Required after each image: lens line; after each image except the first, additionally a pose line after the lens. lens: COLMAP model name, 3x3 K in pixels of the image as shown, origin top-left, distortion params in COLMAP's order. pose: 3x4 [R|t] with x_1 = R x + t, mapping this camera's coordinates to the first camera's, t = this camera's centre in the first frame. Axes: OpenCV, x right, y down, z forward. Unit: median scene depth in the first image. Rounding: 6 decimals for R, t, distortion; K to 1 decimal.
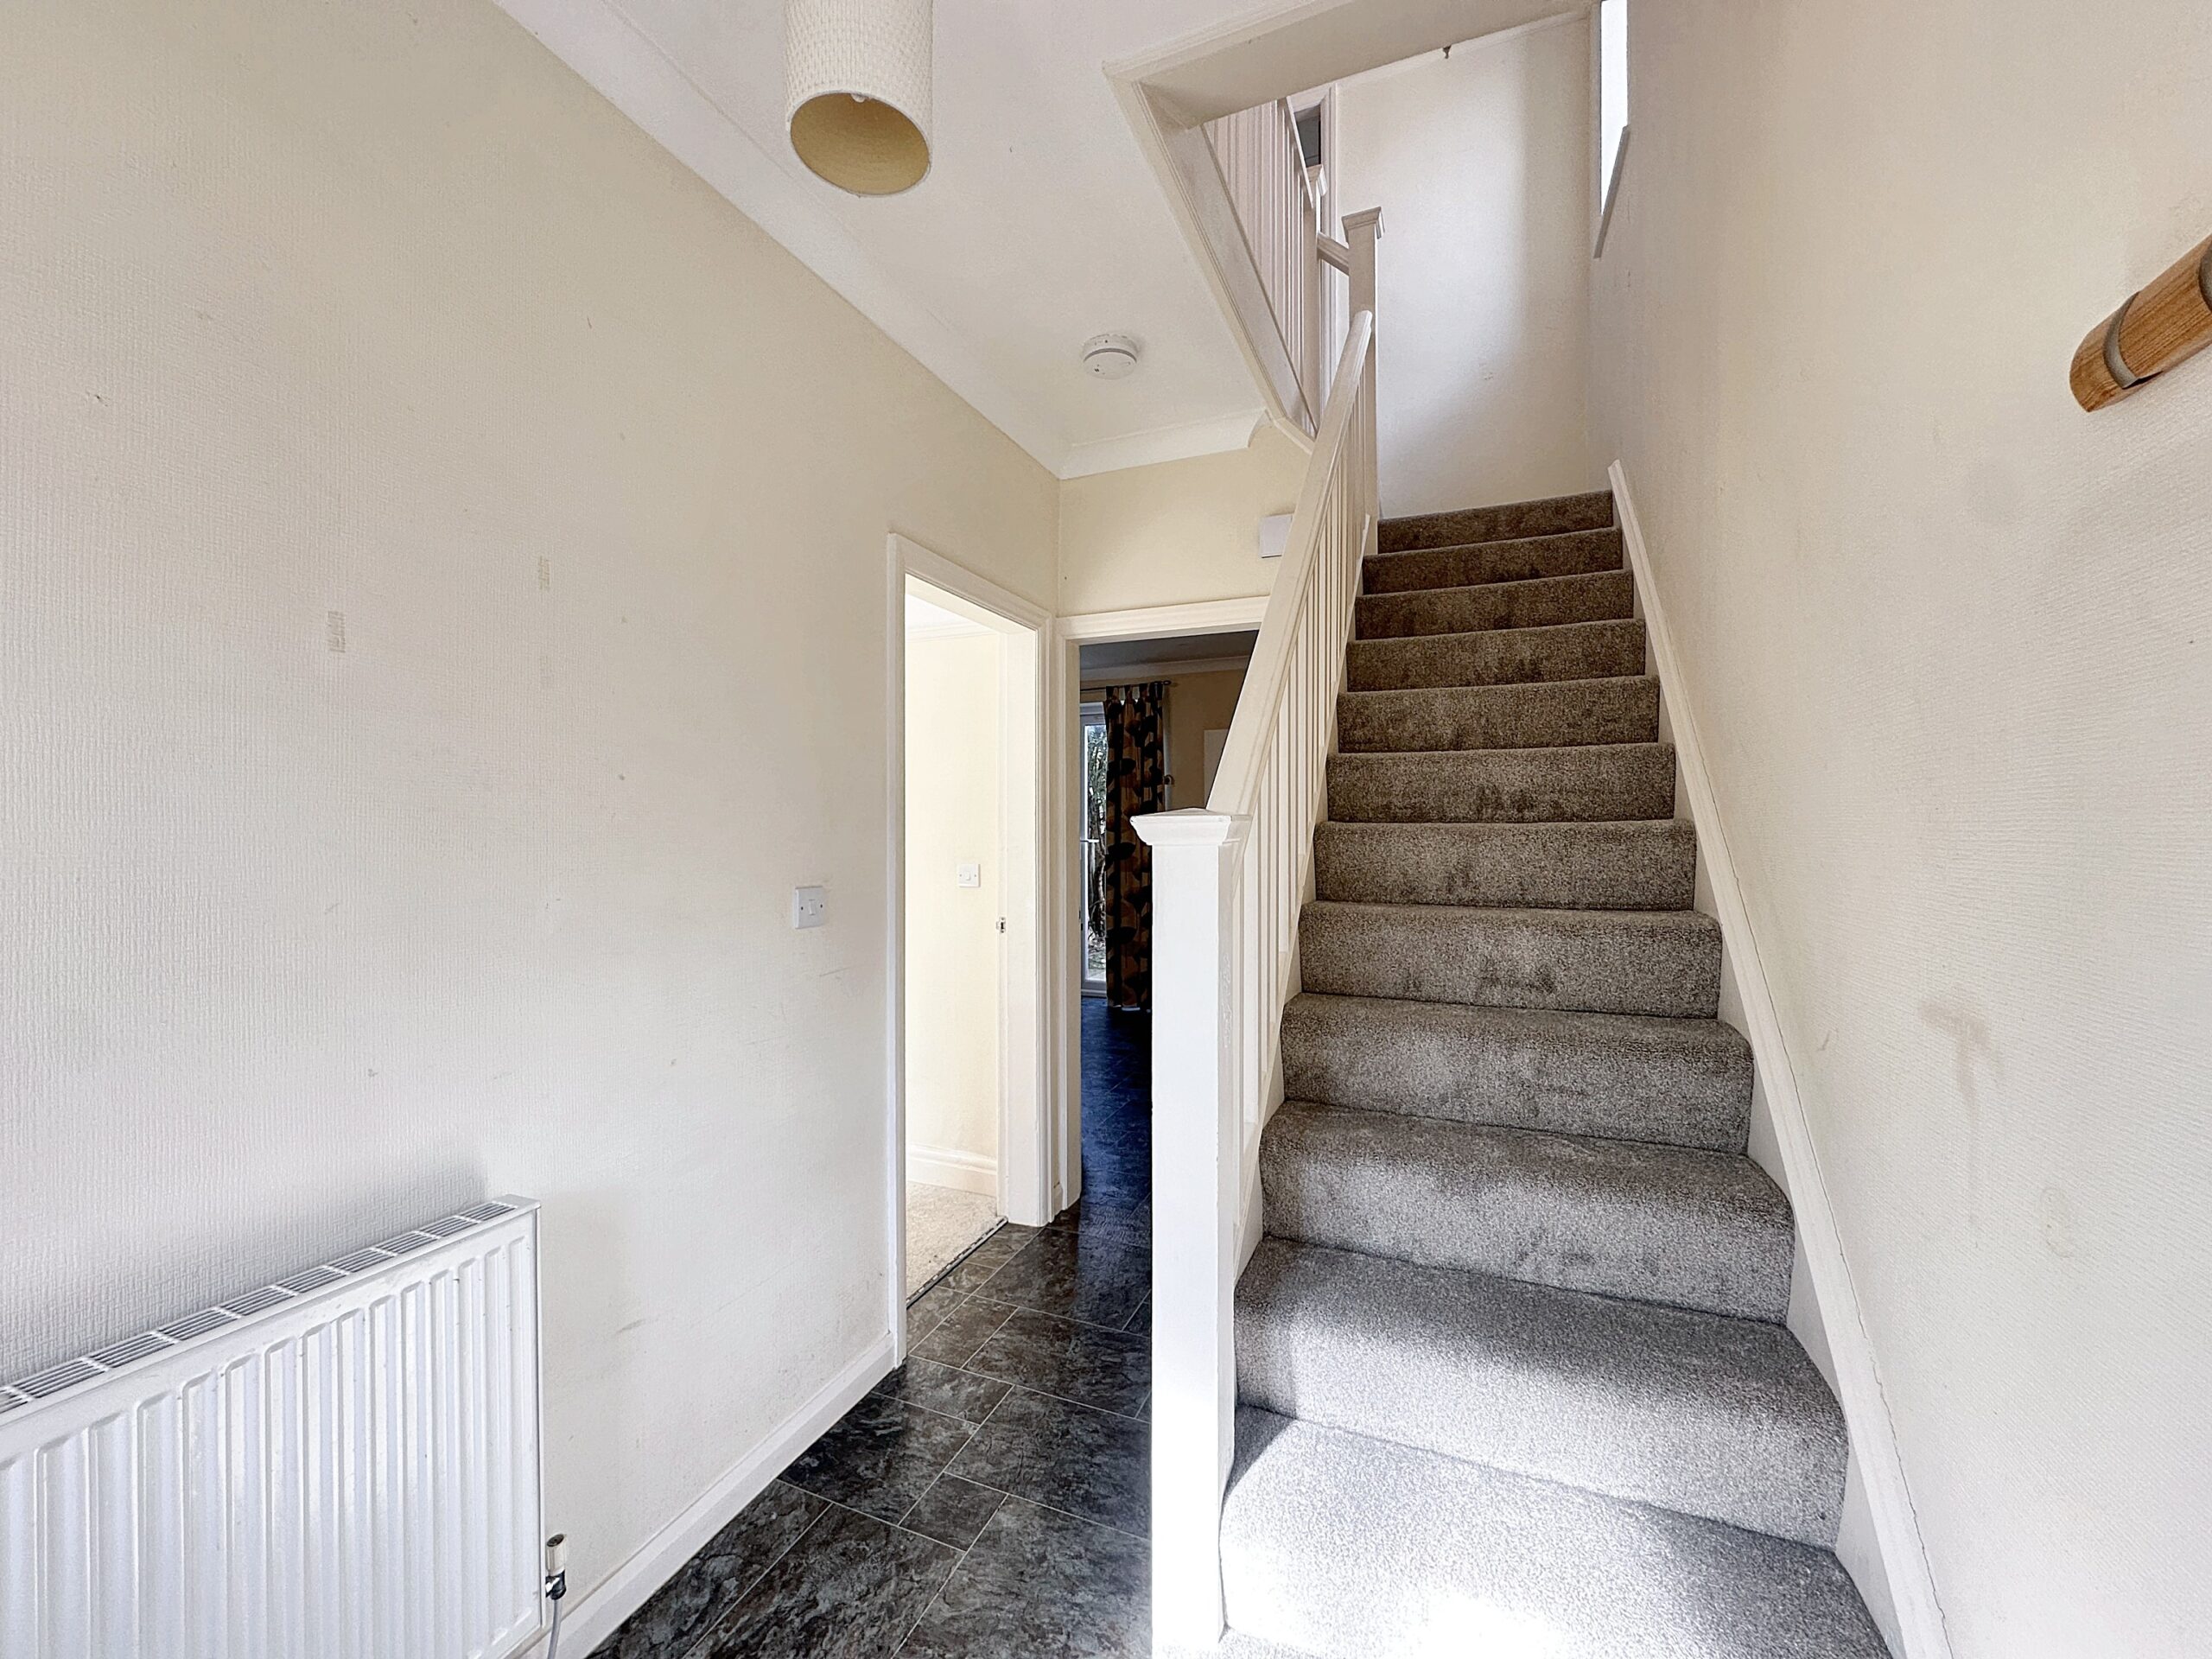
lens RADIAL K [[876.0, 0, 1107.1], [0, 876.0, 830.7], [0, 0, 1]] dist [-0.002833, -0.000219]
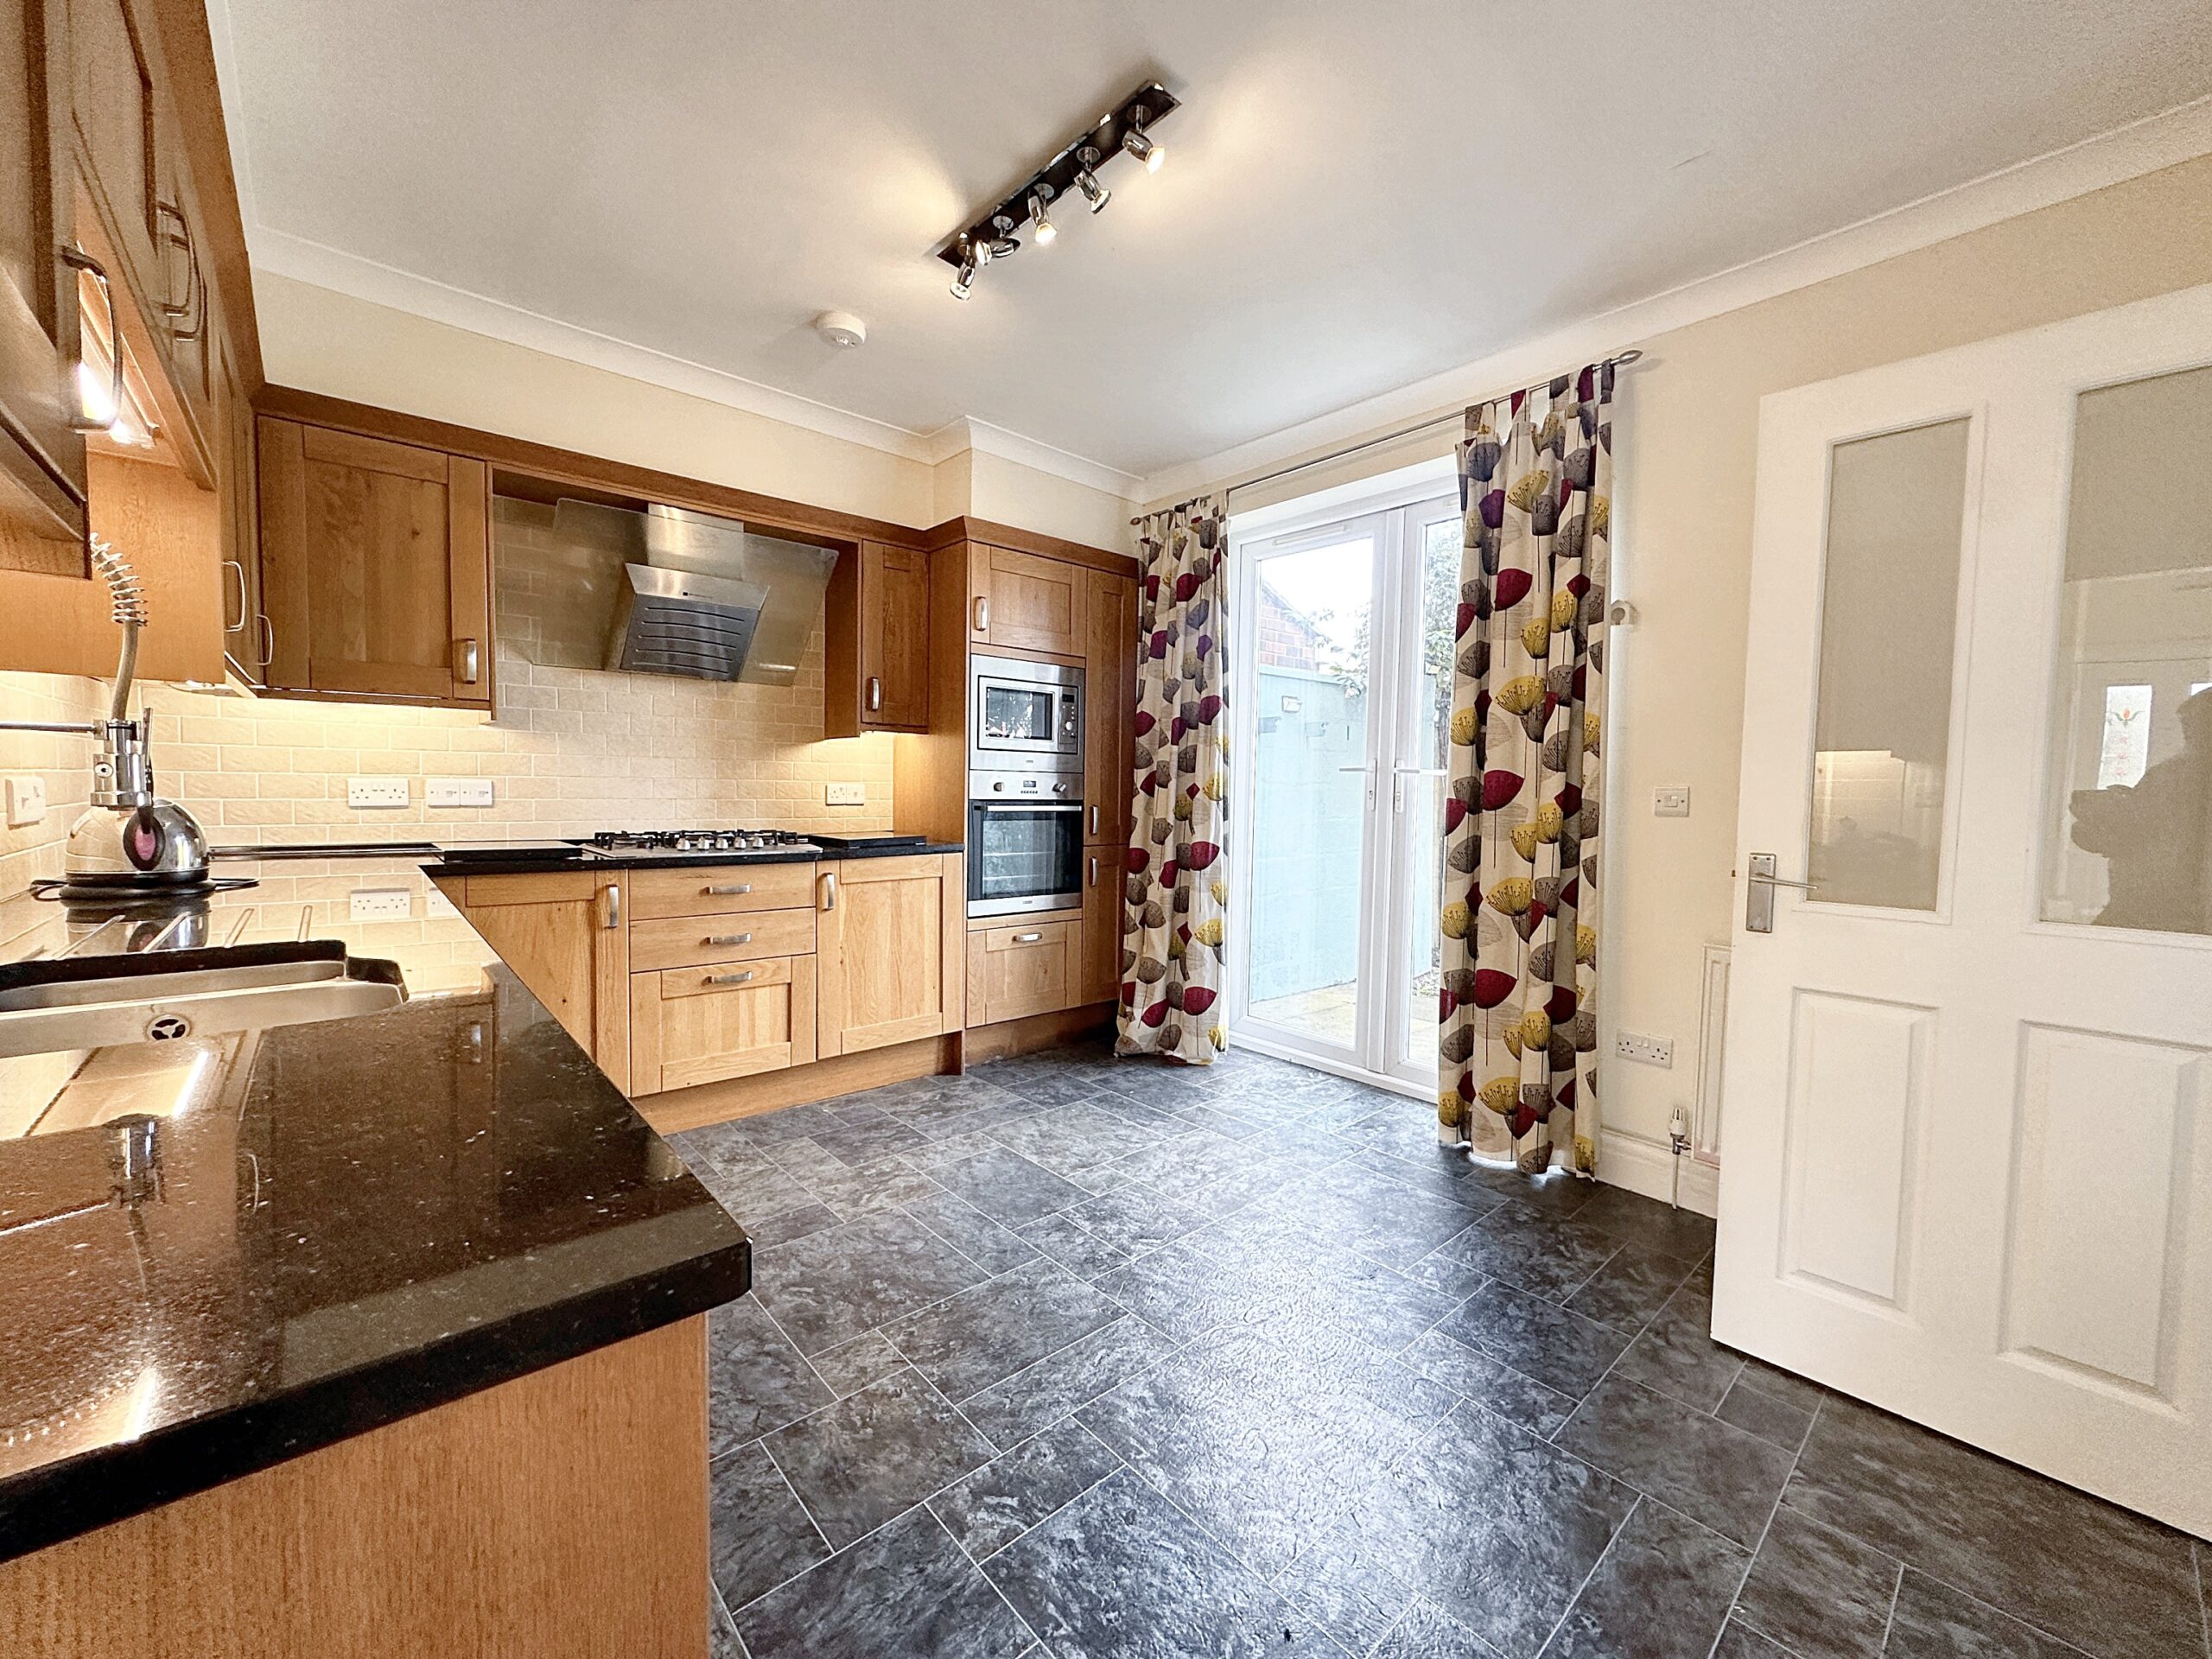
lens RADIAL K [[876.0, 0, 1107.1], [0, 876.0, 832.9], [0, 0, 1]] dist [-0.002833, -0.000219]
pose [[0.898890, 0.038500, -0.436480, 0.037097], [-0.020336, 0.998725, 0.046212, 0.028319], [0.437702, -0.032664, 0.898527, 0.537944]]
